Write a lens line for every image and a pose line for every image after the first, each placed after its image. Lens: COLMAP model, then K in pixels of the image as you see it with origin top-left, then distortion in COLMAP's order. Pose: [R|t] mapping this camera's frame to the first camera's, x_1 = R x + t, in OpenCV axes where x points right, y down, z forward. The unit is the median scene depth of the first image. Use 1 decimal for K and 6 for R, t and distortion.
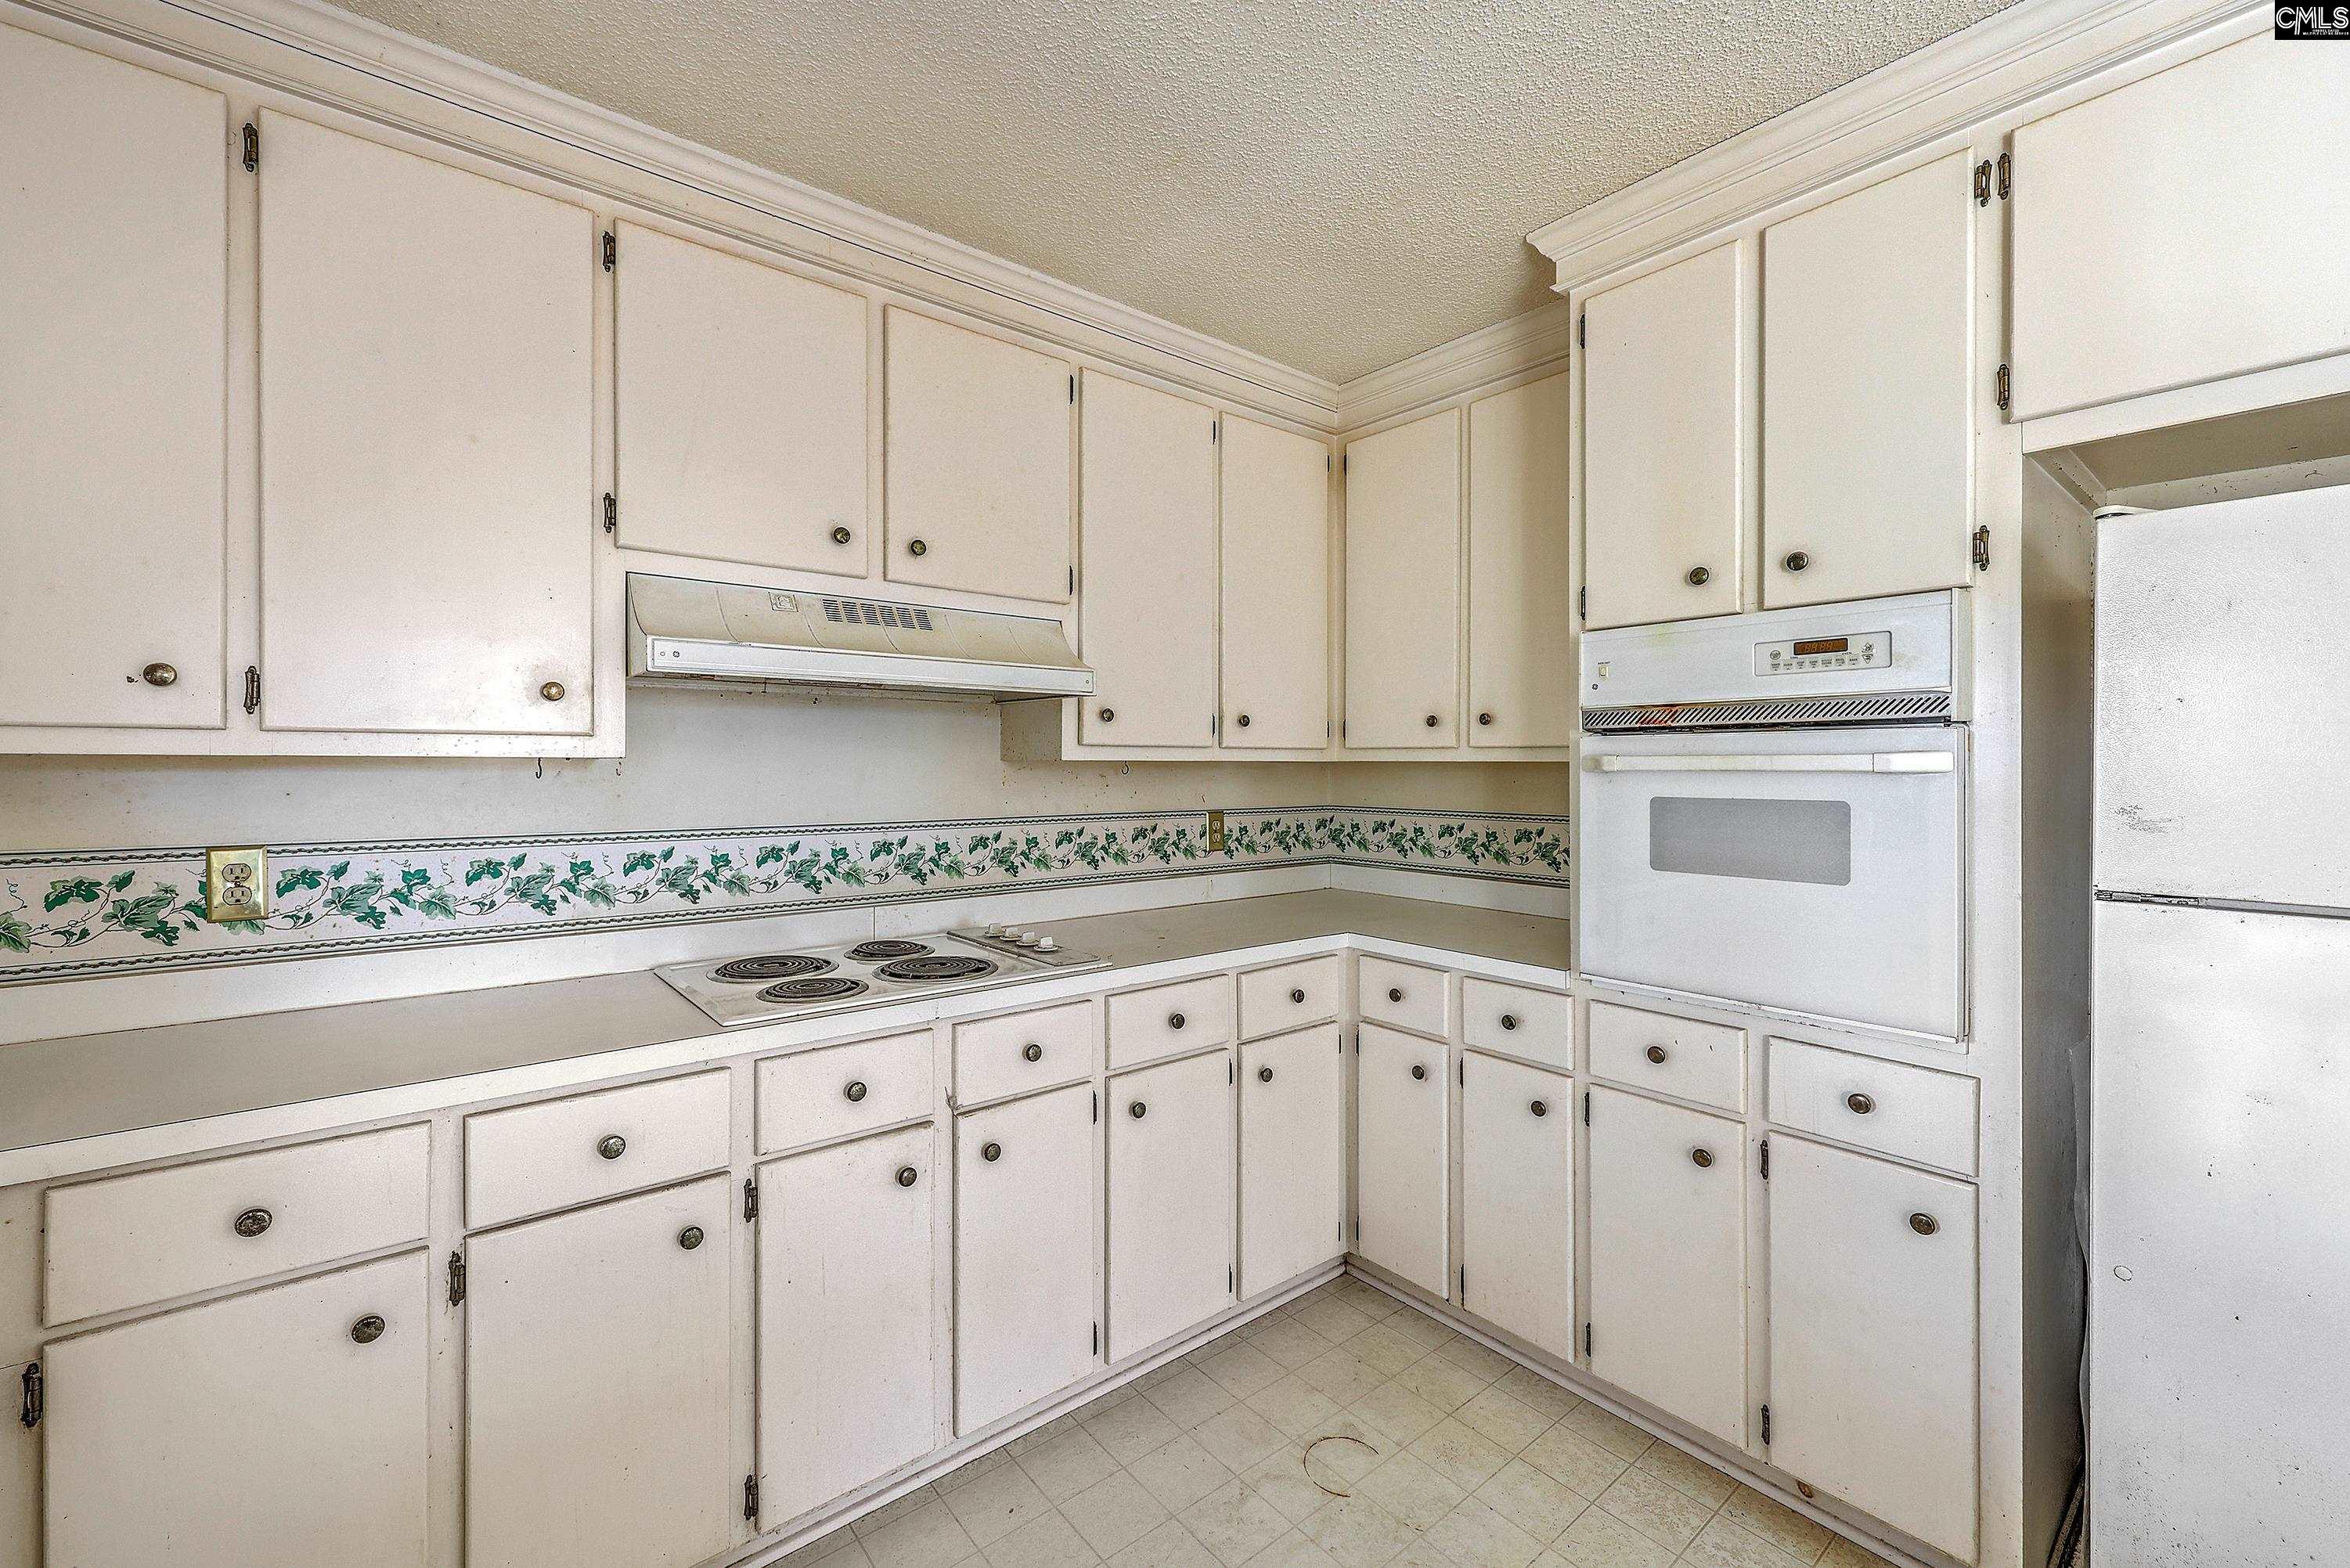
lens RADIAL K [[958.5, 0, 1175.8], [0, 958.5, 766.2], [0, 0, 1]] dist [0.000734, 0.000211]
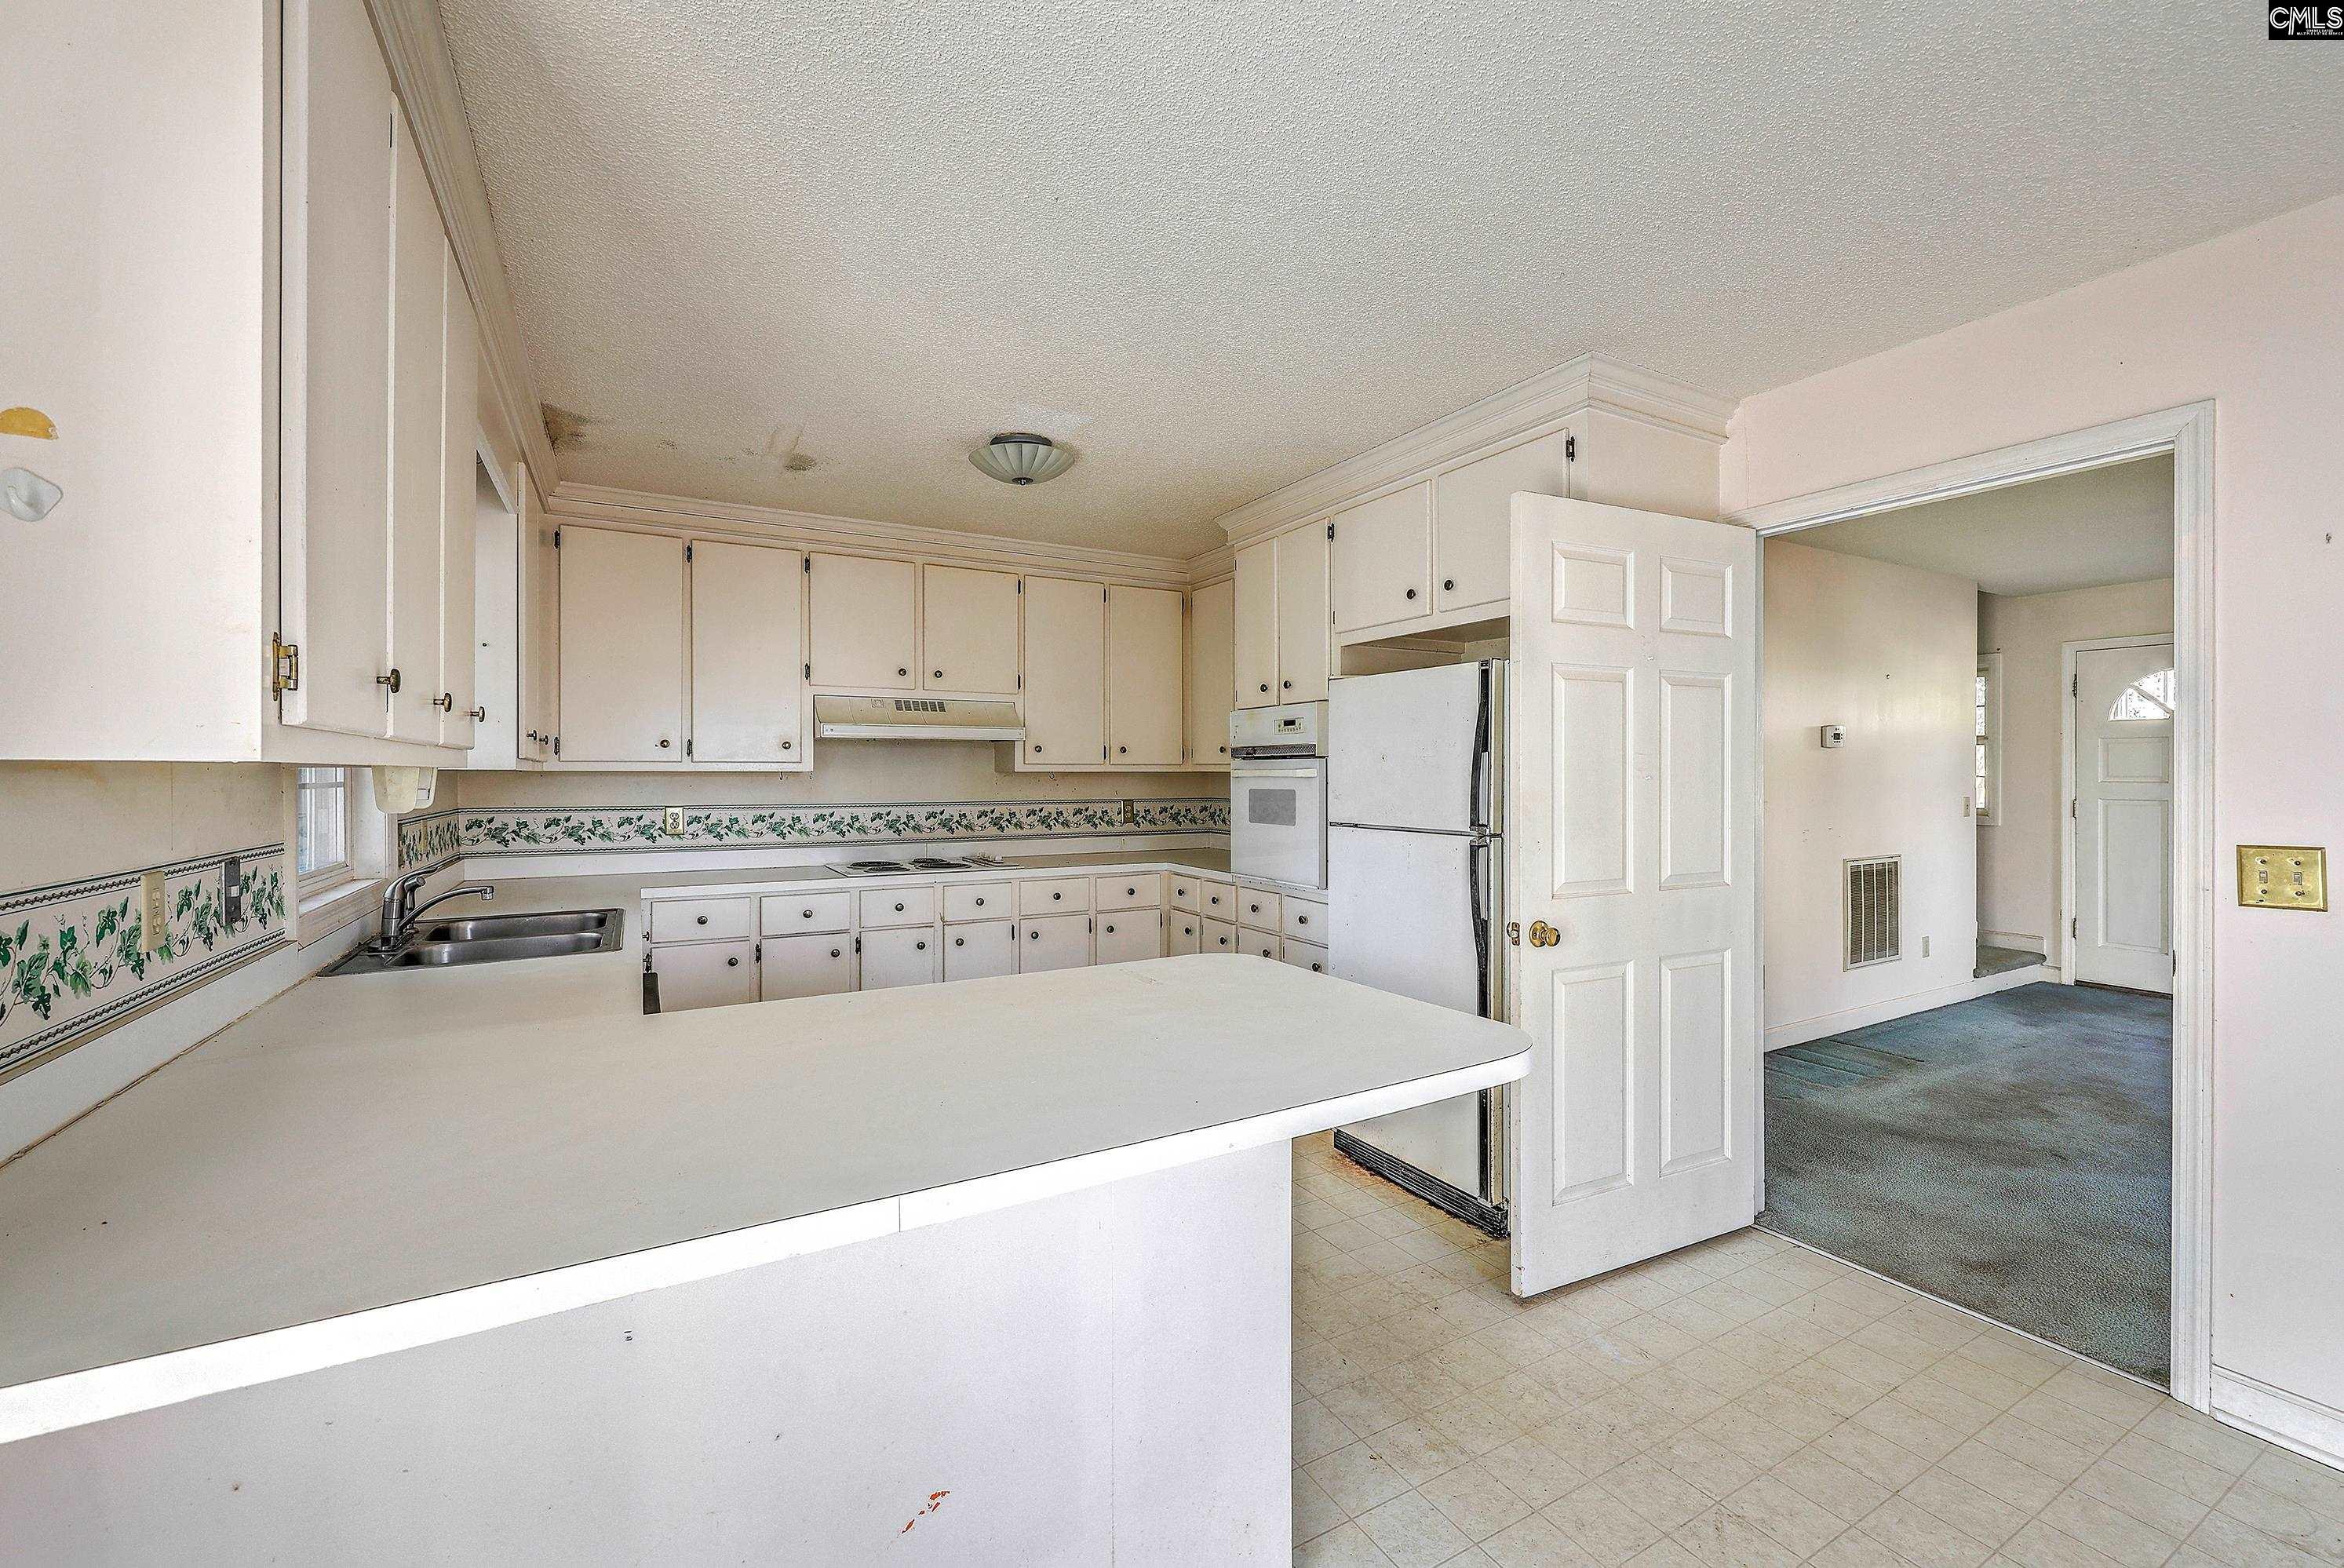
lens RADIAL K [[956.1, 0, 1170.9], [0, 956.1, 770.5], [0, 0, 1]] dist [0.000734, 0.000211]
pose [[0.985170, -0.001285, -0.171577, 0.670205], [0.000882, 0.999997, -0.002422, -0.003980], [0.171579, 0.002235, 0.985168, -1.124575]]
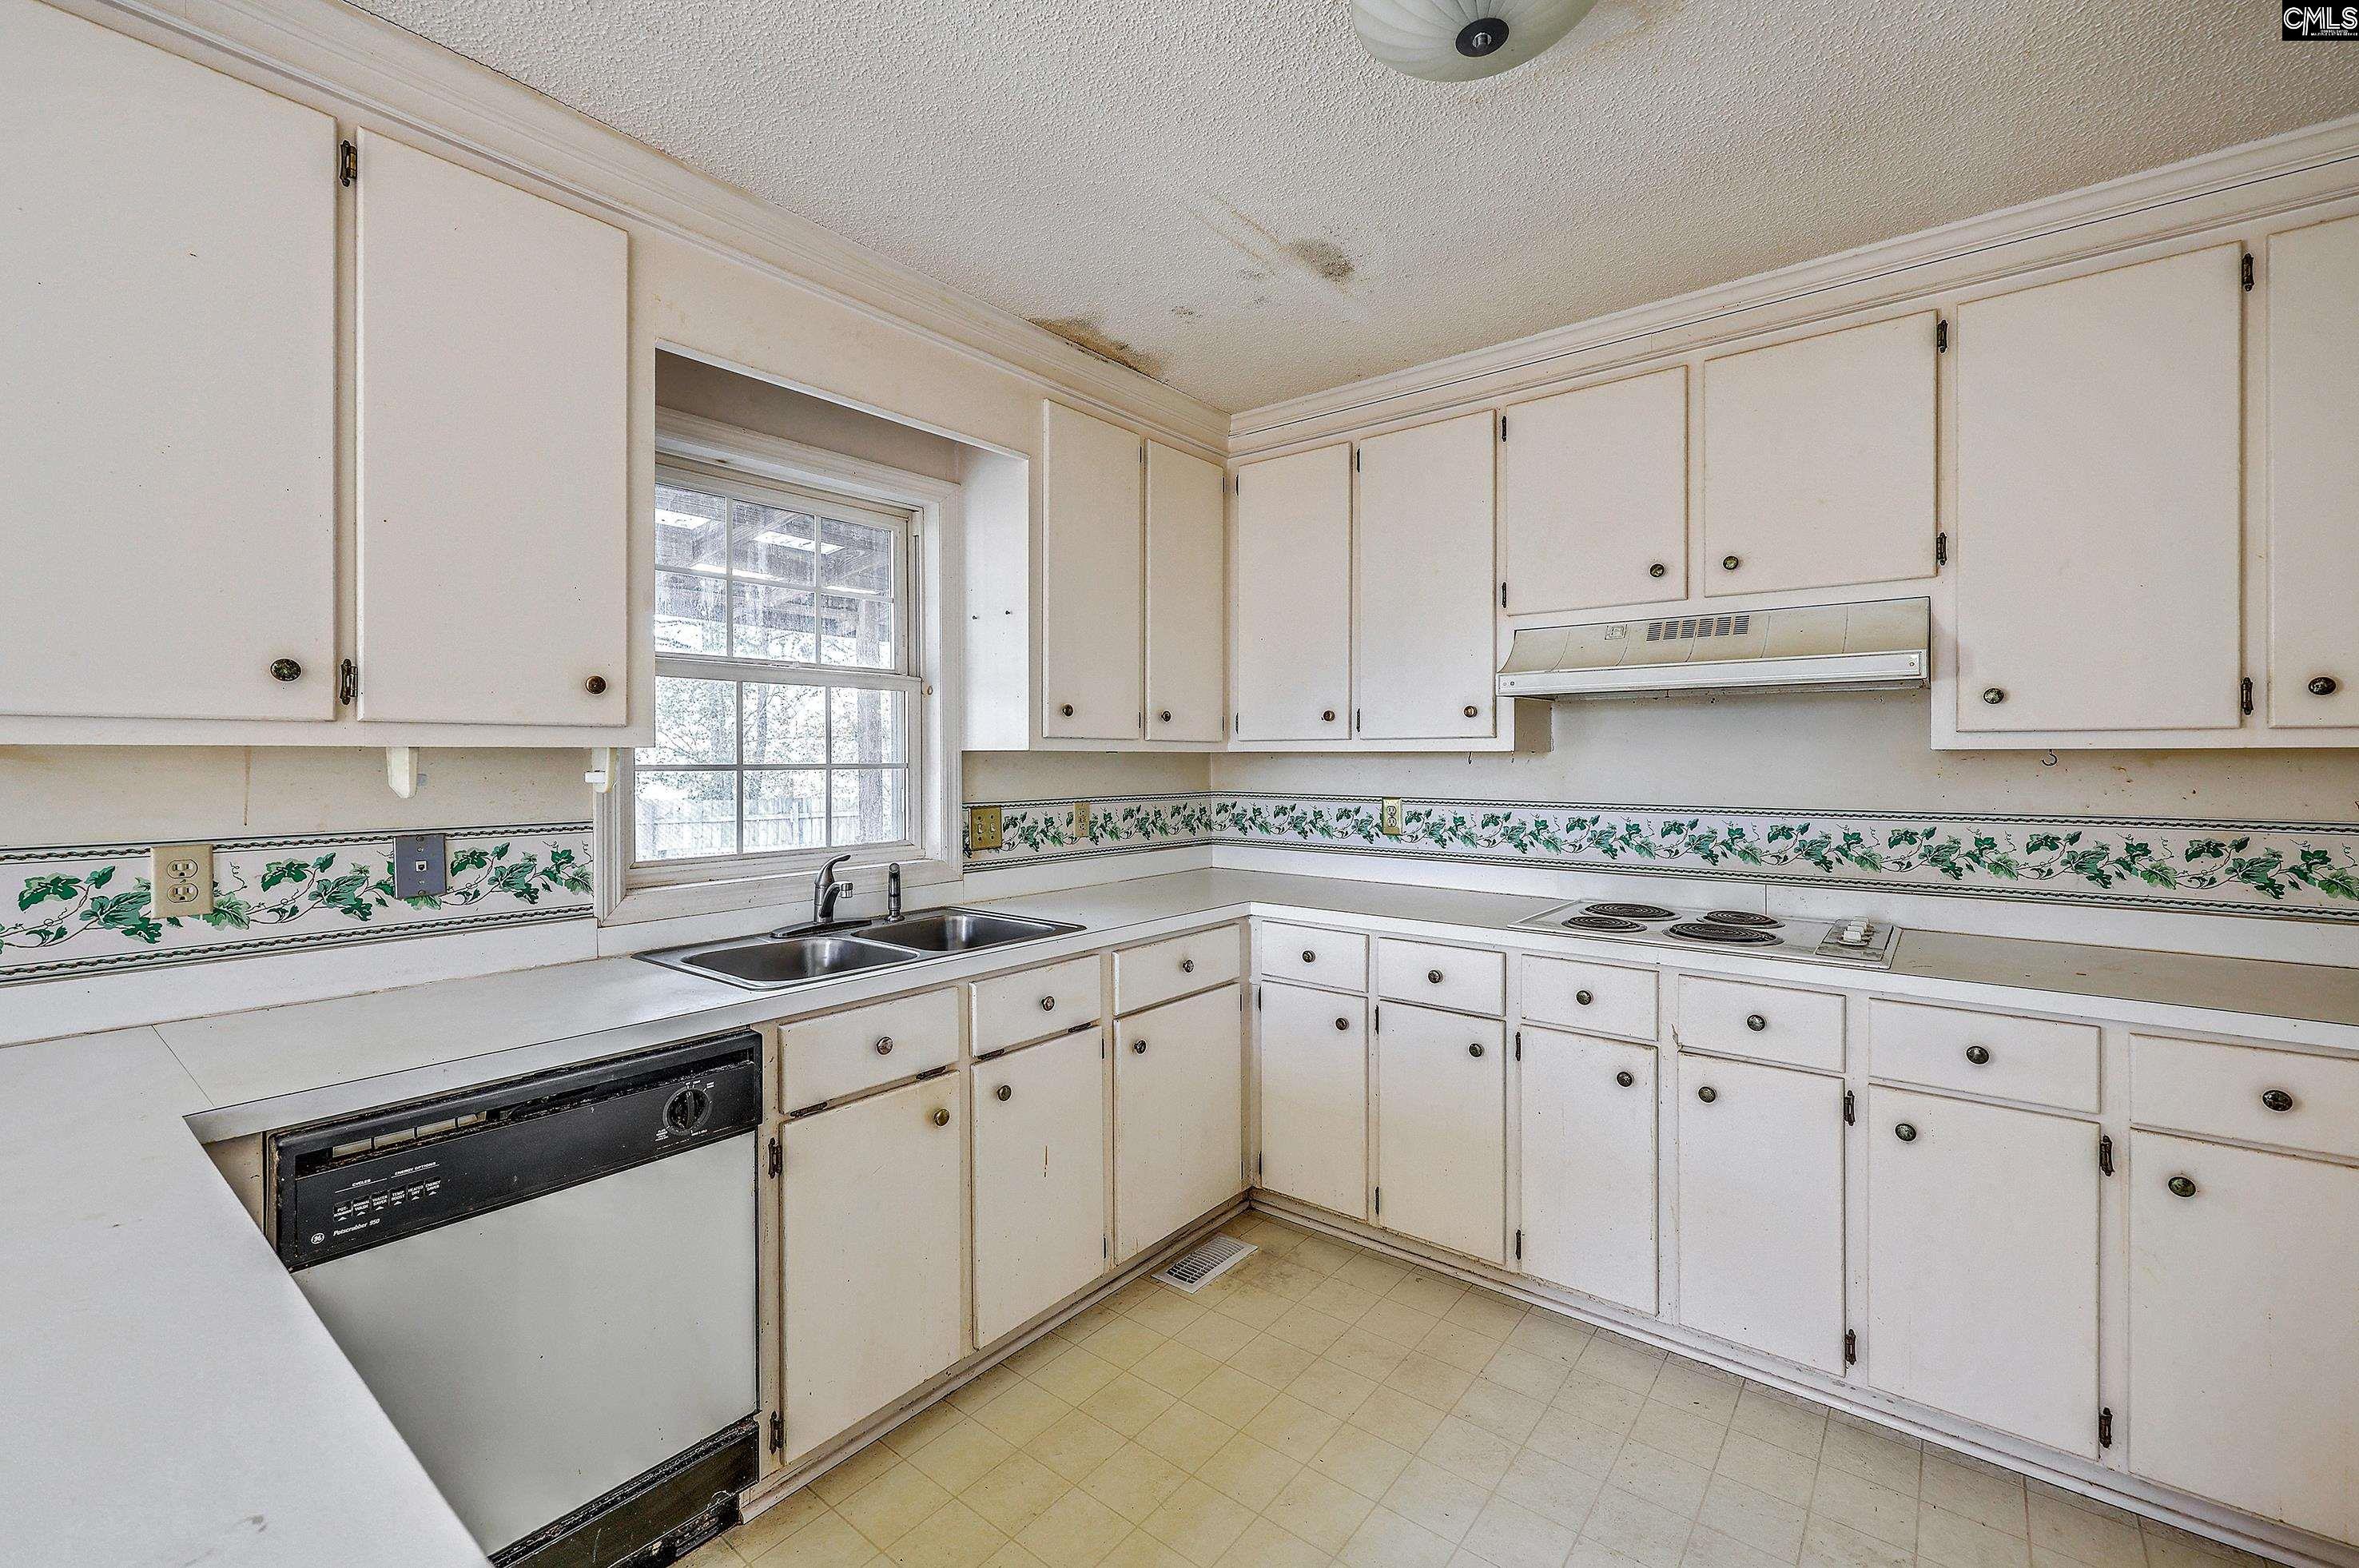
lens RADIAL K [[962.2, 0, 1204.9], [0, 962.2, 759.2], [0, 0, 1]] dist [0.000734, 0.000211]
pose [[0.226770, 0.001194, -0.973948, 0.751029], [0.001105, 0.999998, 0.001483, 0.000975], [0.973948, -0.001413, 0.226768, 0.150210]]
